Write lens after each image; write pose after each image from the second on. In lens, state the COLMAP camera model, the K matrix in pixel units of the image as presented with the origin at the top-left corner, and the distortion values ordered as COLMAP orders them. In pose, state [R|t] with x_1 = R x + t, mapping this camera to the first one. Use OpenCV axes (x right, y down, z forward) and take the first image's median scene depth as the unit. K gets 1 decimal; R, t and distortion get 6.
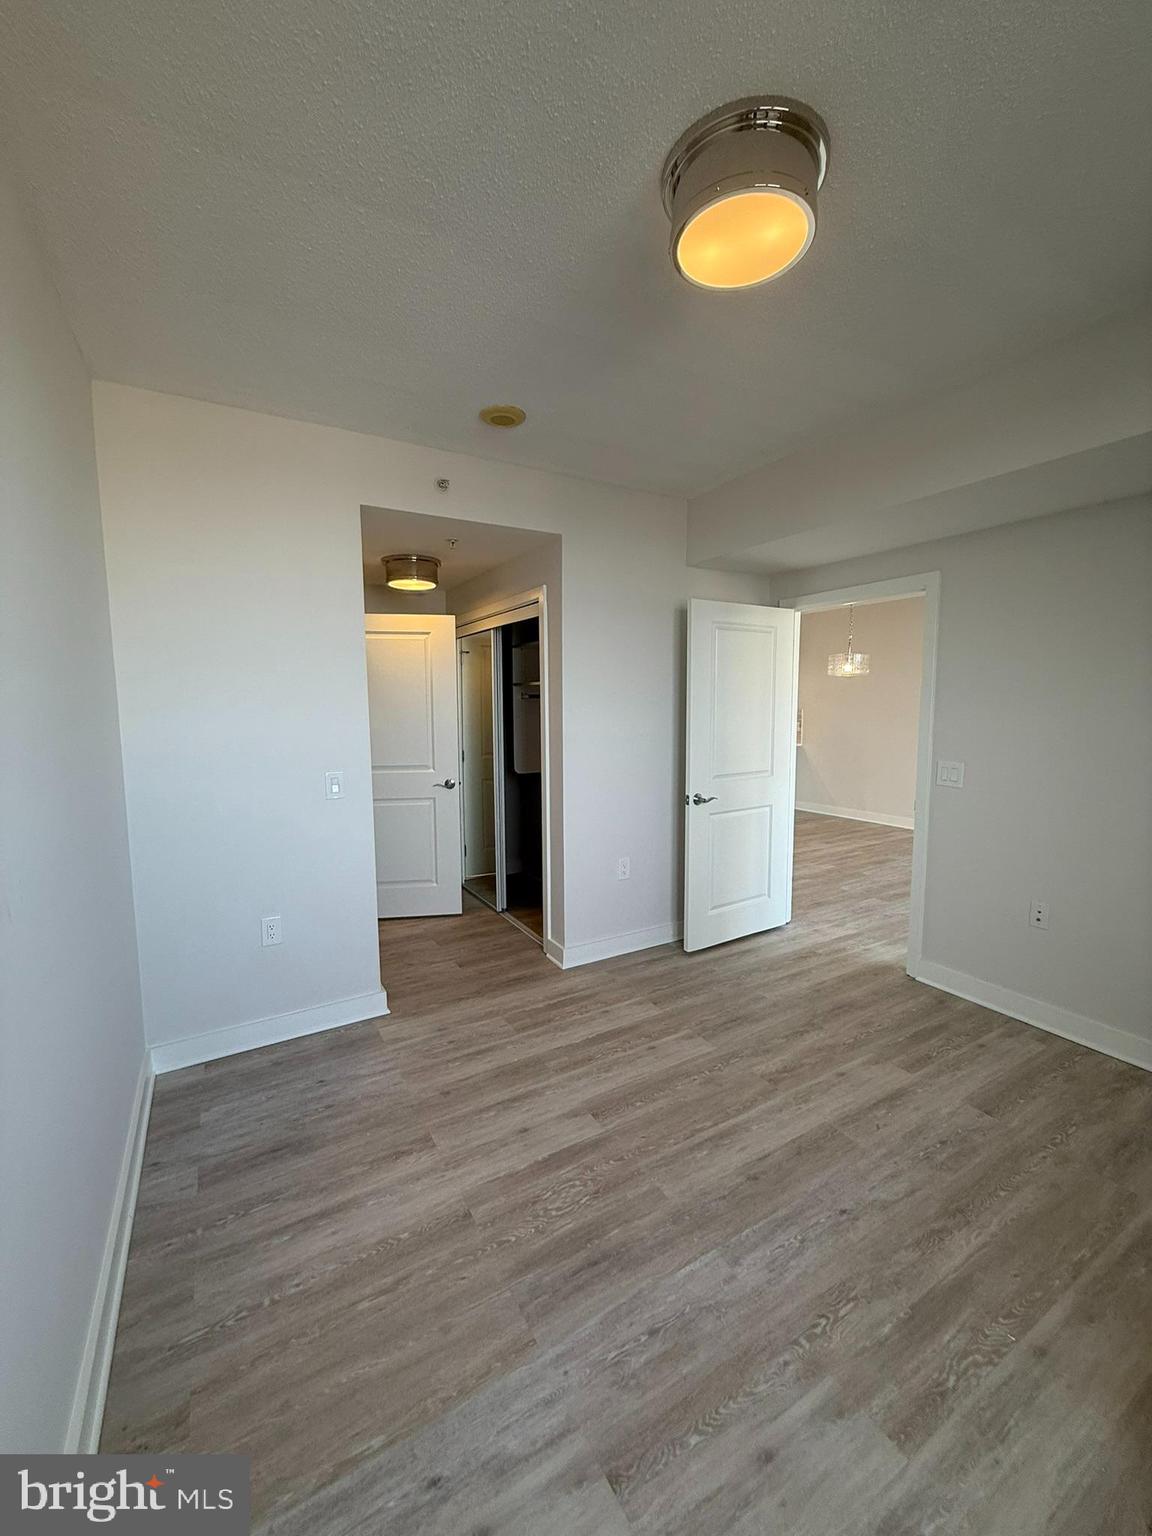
lens RADIAL K [[617.2, 0, 574.9], [0, 617.2, 764.7], [0, 0, 1]] dist [-0.003356, 0.000436]
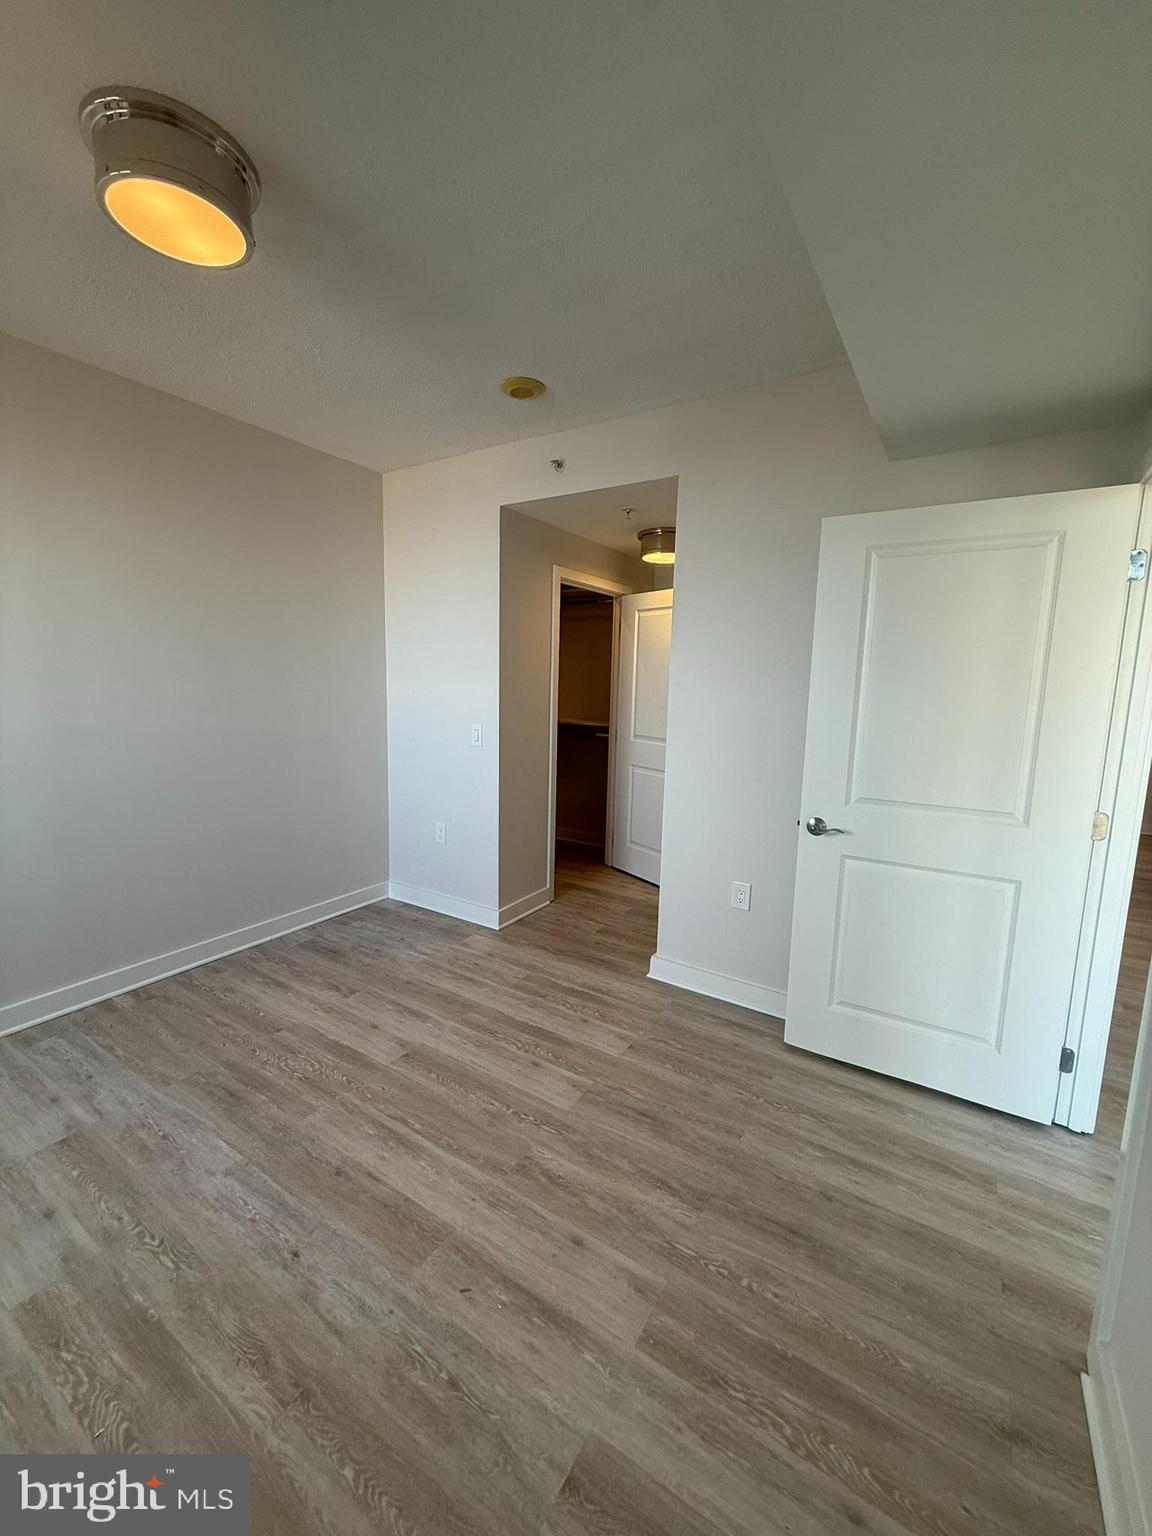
lens RADIAL K [[617.2, 0, 574.8], [0, 617.2, 766.2], [0, 0, 1]] dist [-0.003356, 0.000436]
pose [[0.448924, 0.142570, -0.882123, 1.034325], [-0.118048, 0.988000, 0.099605, -0.067701], [0.885738, 0.059418, 0.460367, 0.736175]]
